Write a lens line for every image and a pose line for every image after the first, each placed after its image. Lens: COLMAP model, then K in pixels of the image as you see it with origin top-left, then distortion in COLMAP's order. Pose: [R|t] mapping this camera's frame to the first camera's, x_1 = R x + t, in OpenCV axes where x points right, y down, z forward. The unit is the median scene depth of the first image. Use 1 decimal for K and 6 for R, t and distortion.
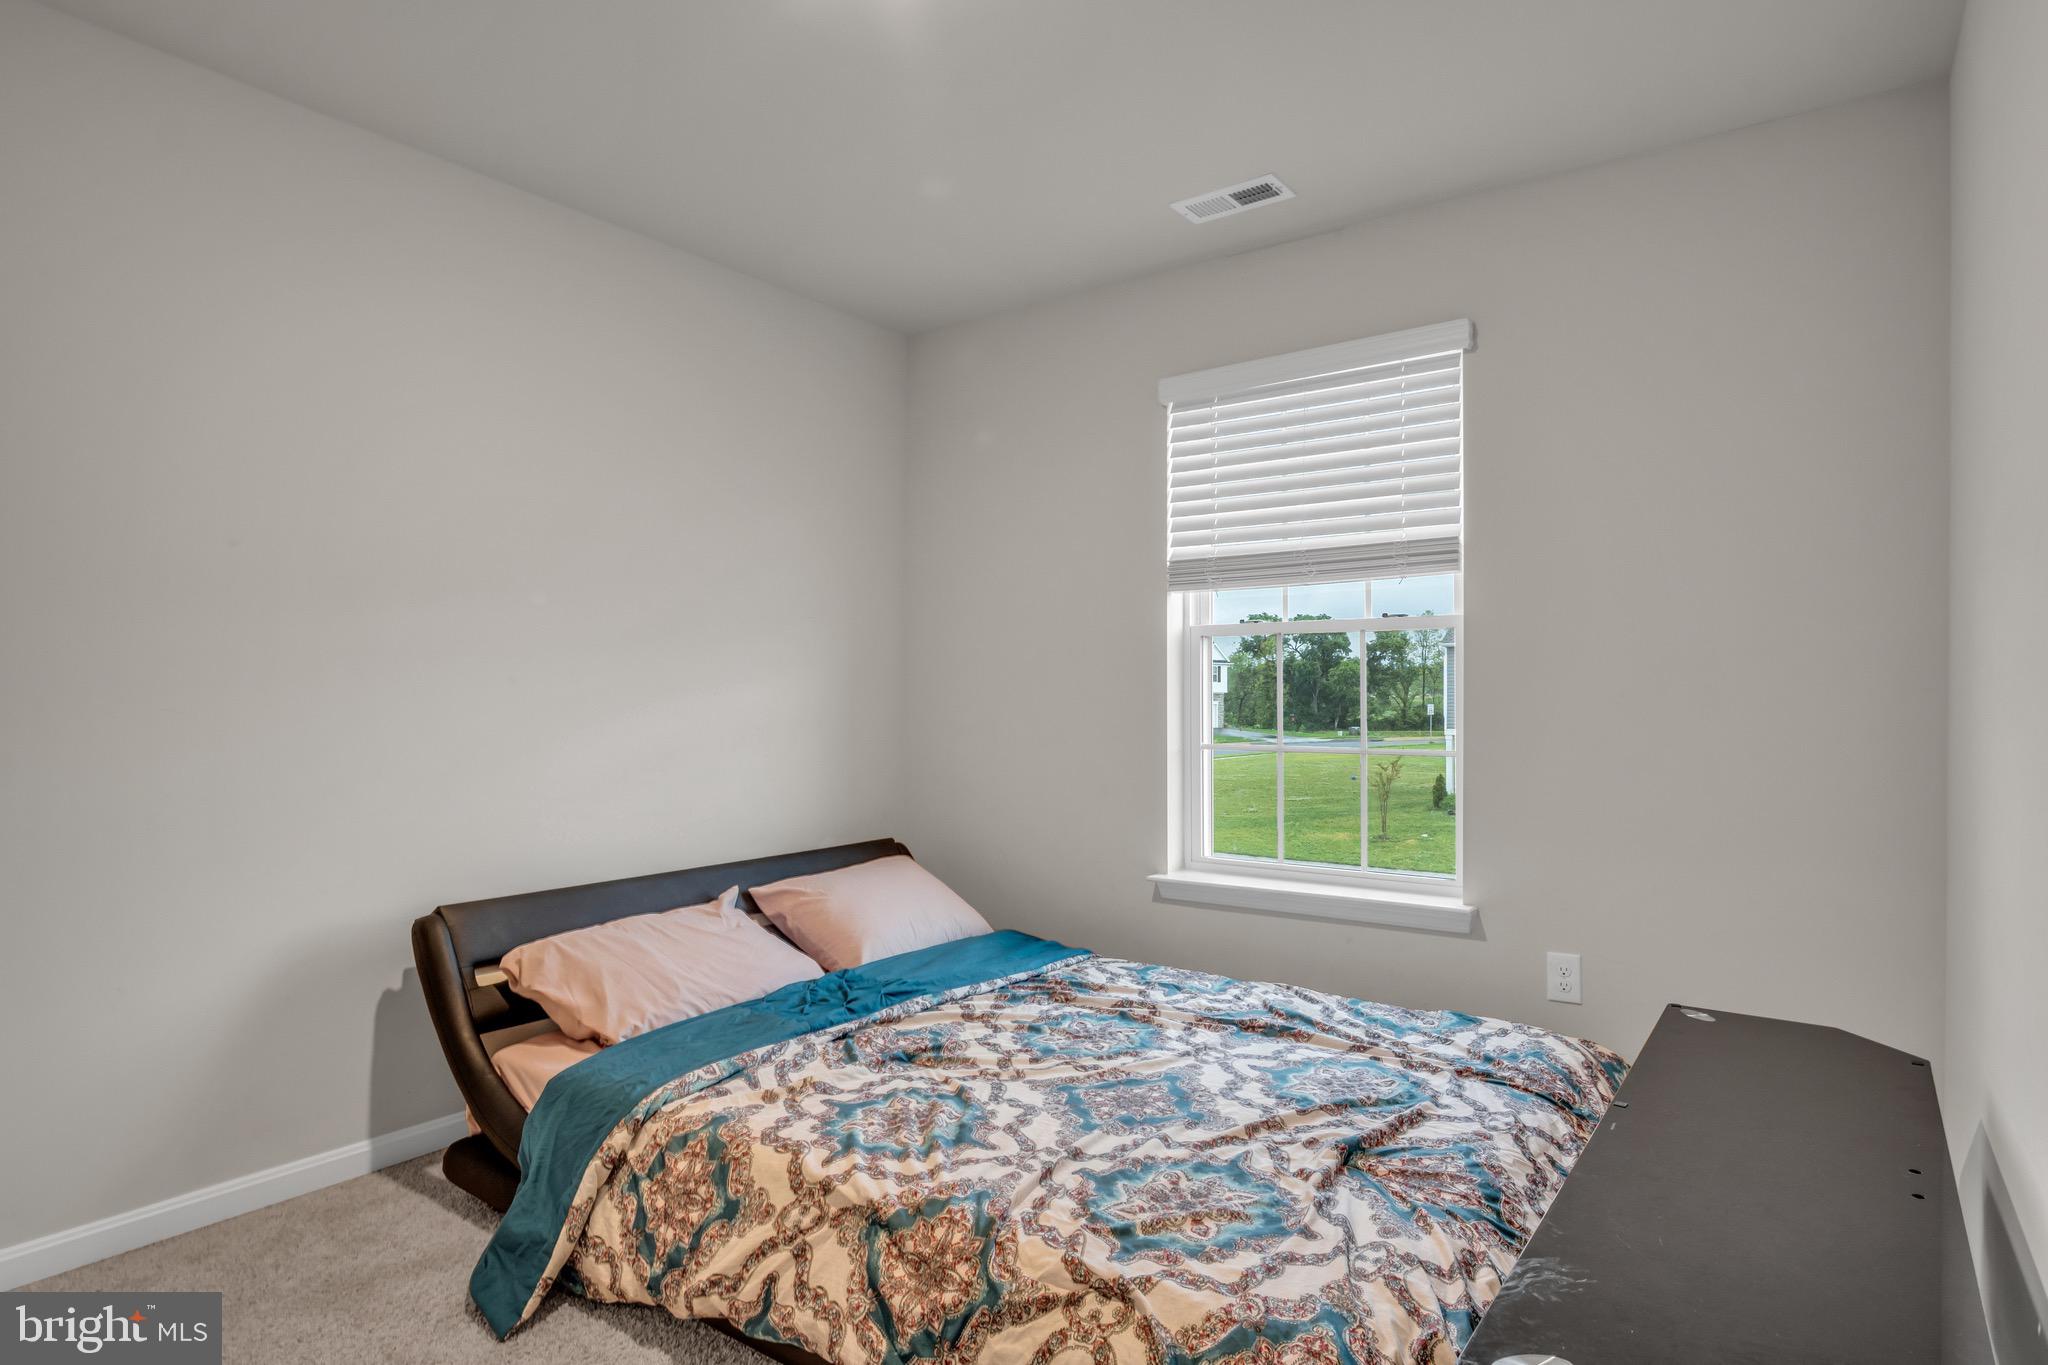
lens RADIAL K [[1104.5, 0, 1023.6], [0, 1104.5, 687.0], [0, 0, 1]] dist [-0.028518, 0.000321]
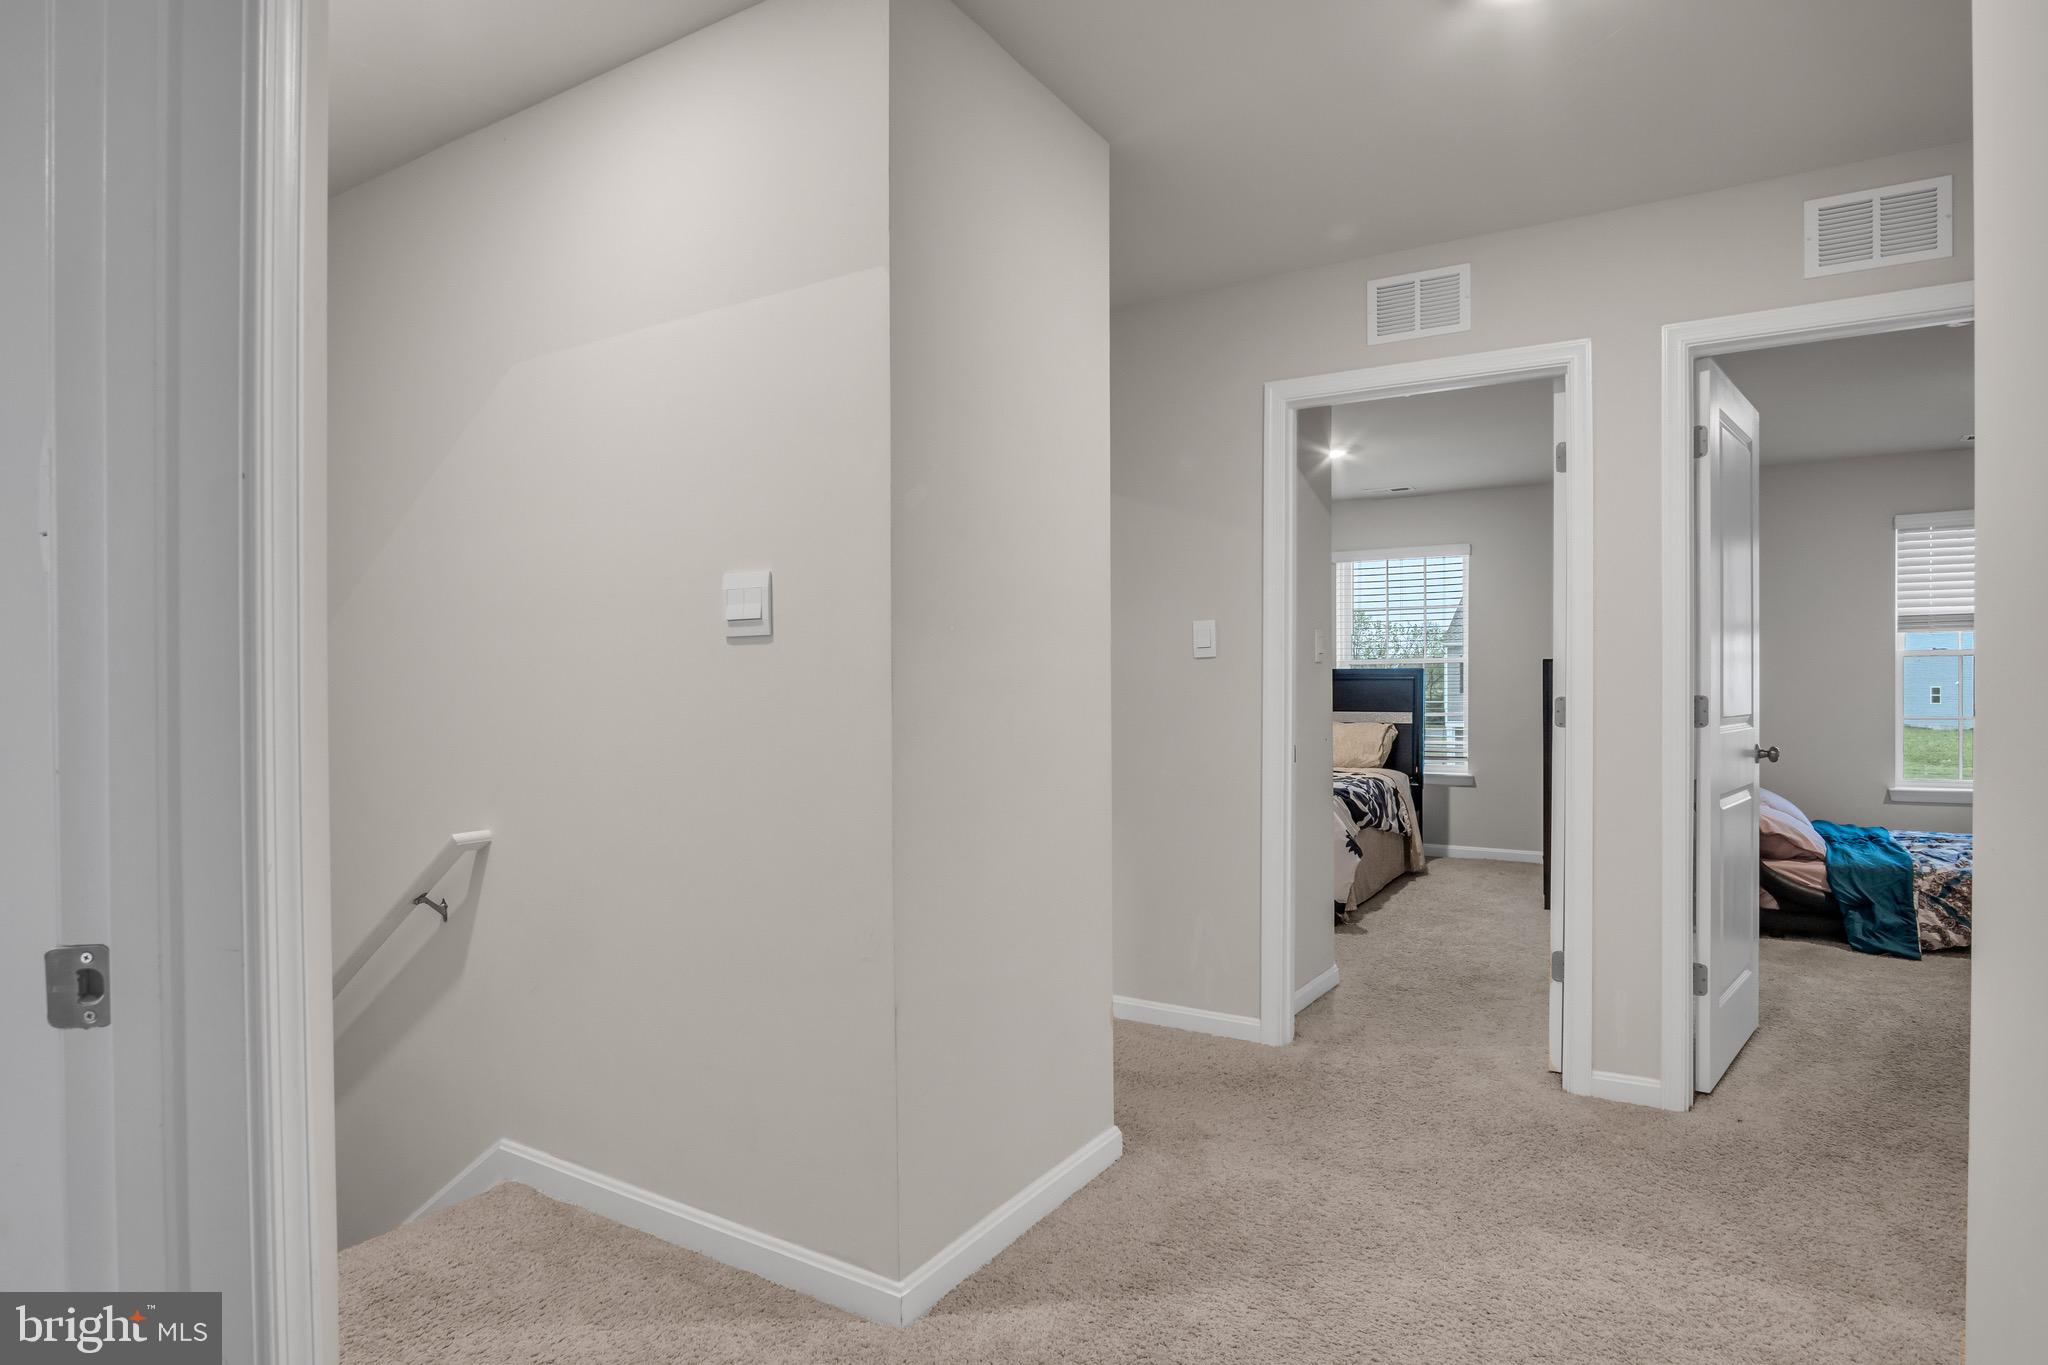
lens RADIAL K [[1104.5, 0, 1019.4], [0, 1104.5, 676.2], [0, 0, 1]] dist [-0.028518, 0.000321]
pose [[0.997213, 0.001500, 0.074587, -2.338796], [-0.001257, 0.999994, -0.003309, -0.010931], [-0.074592, 0.003206, 0.997209, -1.085656]]
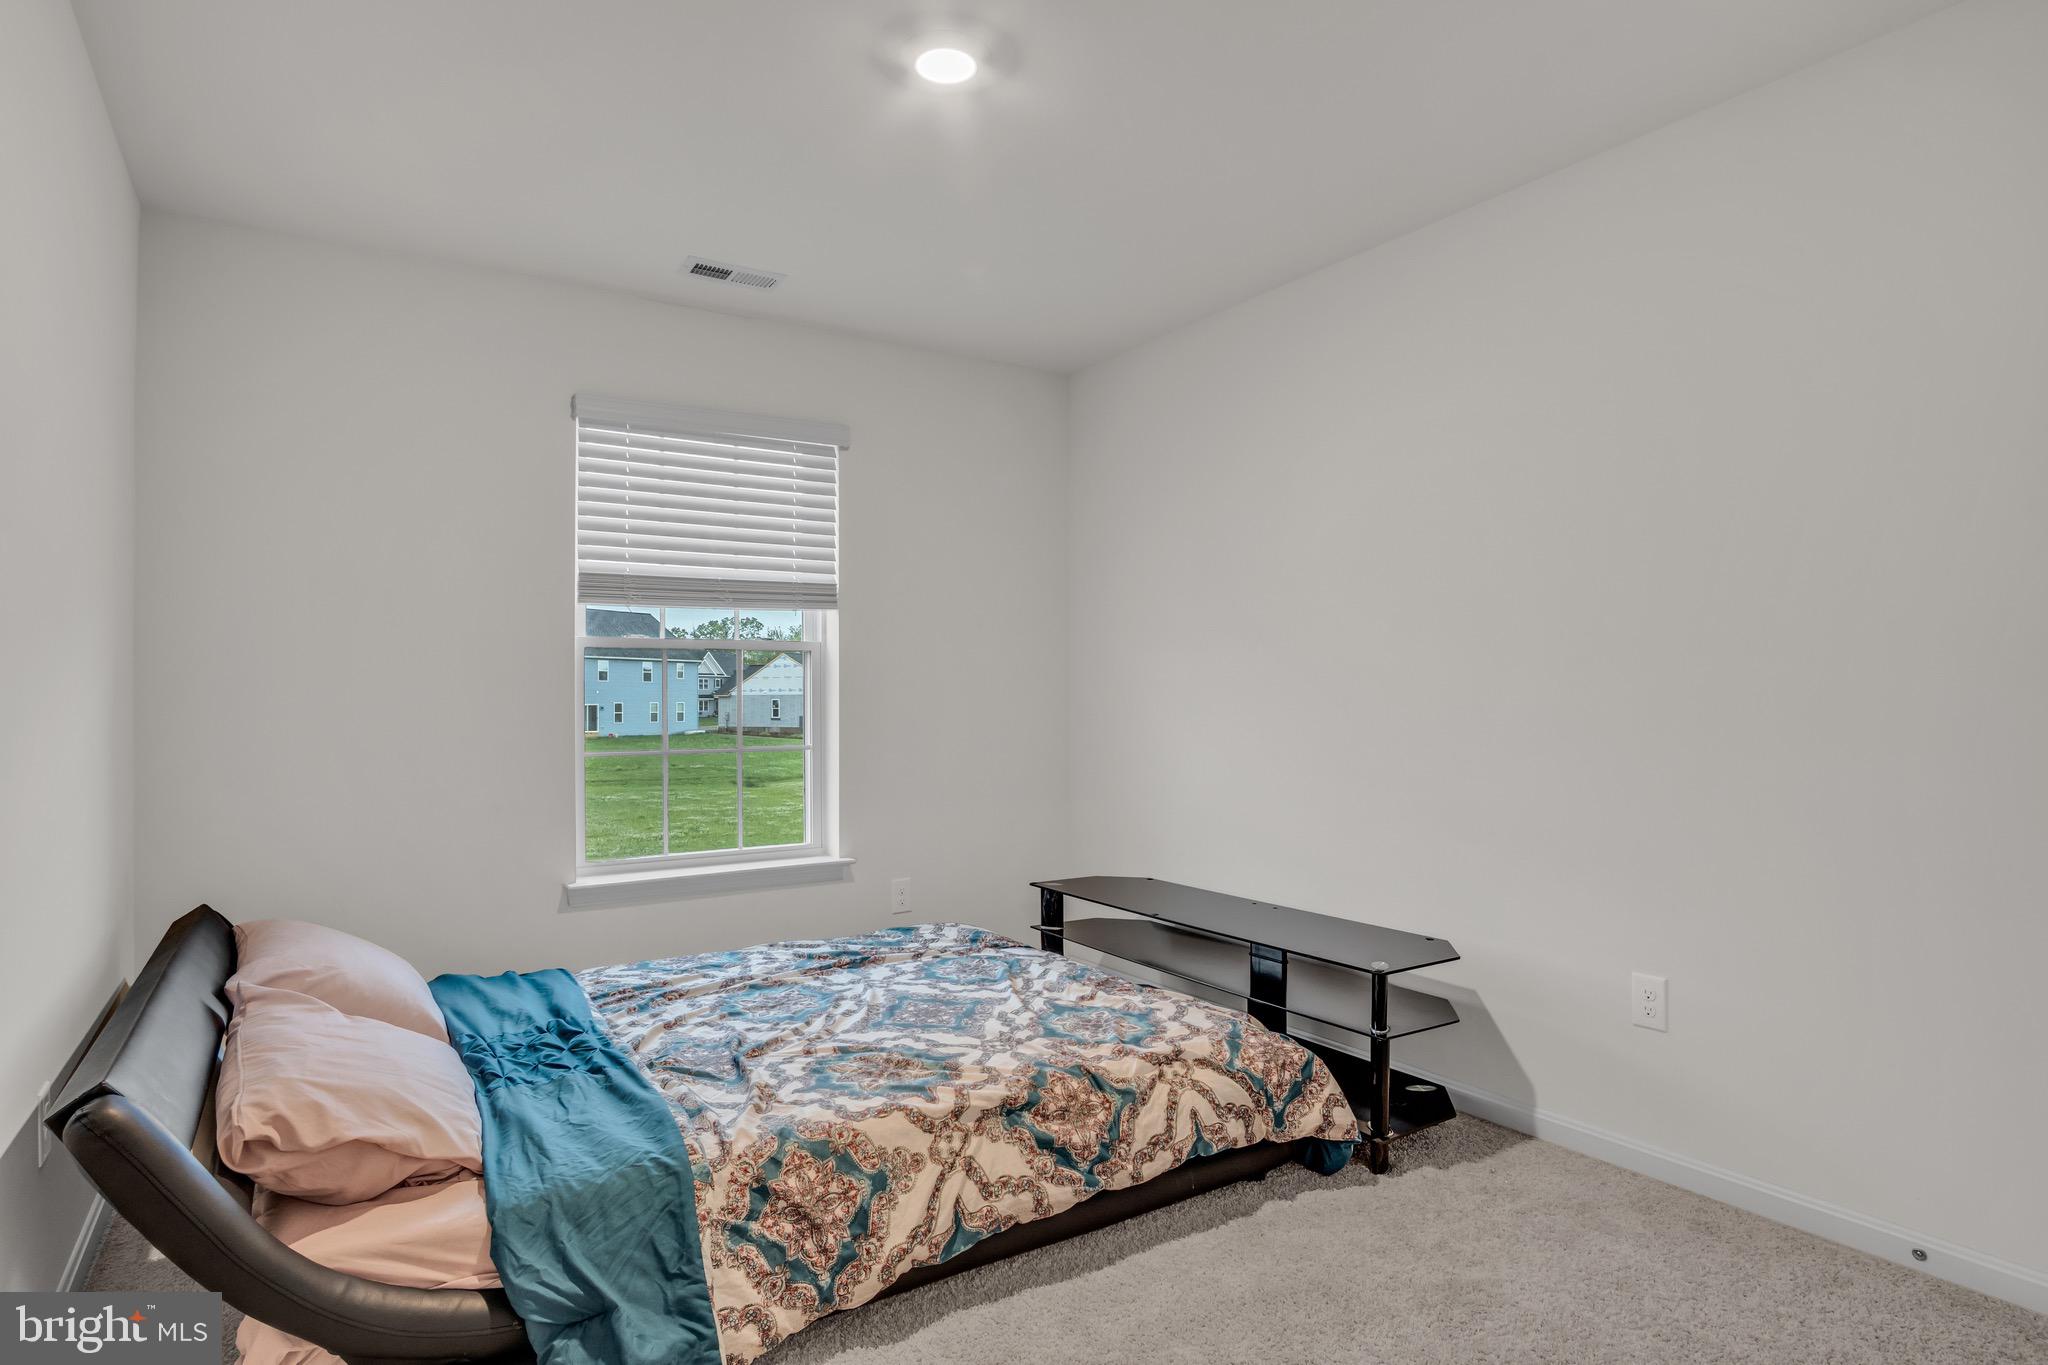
lens RADIAL K [[1104.5, 0, 1021.0], [0, 1104.5, 688.6], [0, 0, 1]] dist [-0.028518, 0.000321]
pose [[0.357863, 0.005359, 0.933759, -1.077286], [0.002935, 0.999972, -0.006864, 0.000962], [-0.933770, 0.005197, 0.357837, 0.422591]]
